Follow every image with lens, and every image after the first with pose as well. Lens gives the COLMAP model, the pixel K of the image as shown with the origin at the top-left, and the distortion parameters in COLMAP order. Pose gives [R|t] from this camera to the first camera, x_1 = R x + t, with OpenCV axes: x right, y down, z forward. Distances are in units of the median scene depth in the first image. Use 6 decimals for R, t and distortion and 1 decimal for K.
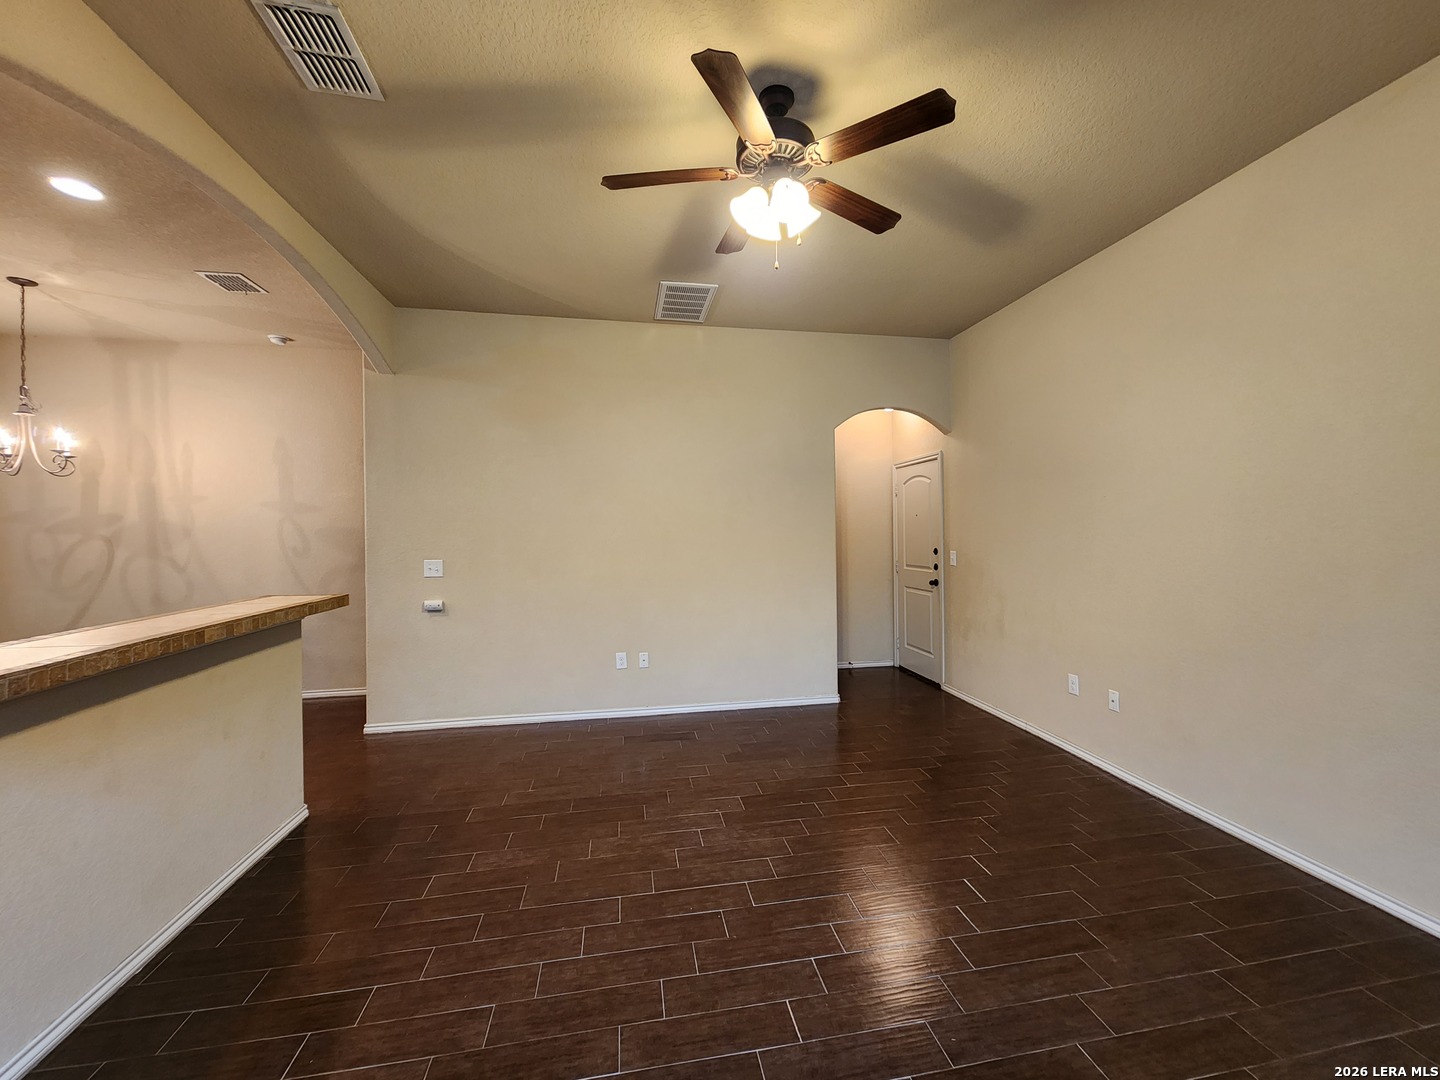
lens RADIAL K [[584.1, 0, 731.7], [0, 584.1, 532.2], [0, 0, 1]] dist [0.007368, -0.004658]
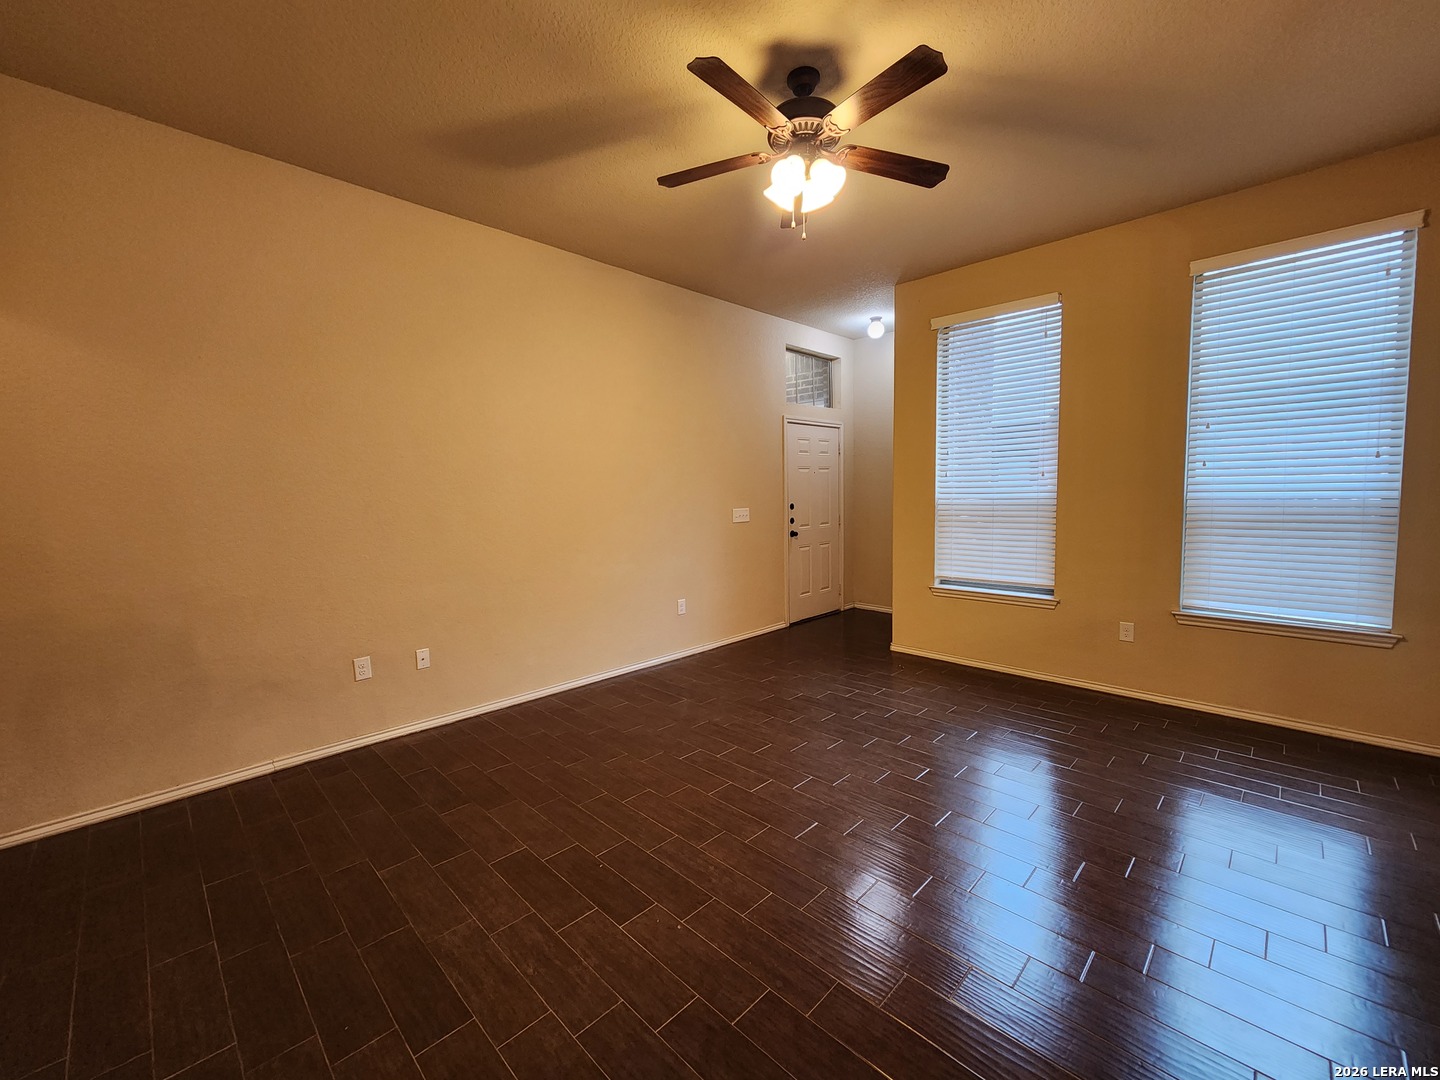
lens RADIAL K [[584.1, 0, 731.7], [0, 584.1, 532.2], [0, 0, 1]] dist [0.007368, -0.004658]
pose [[-0.579080, -0.035968, 0.814477, -0.363143], [0.026215, 0.997688, 0.062698, 0.012400], [-0.814849, 0.057658, -0.576798, 0.850943]]
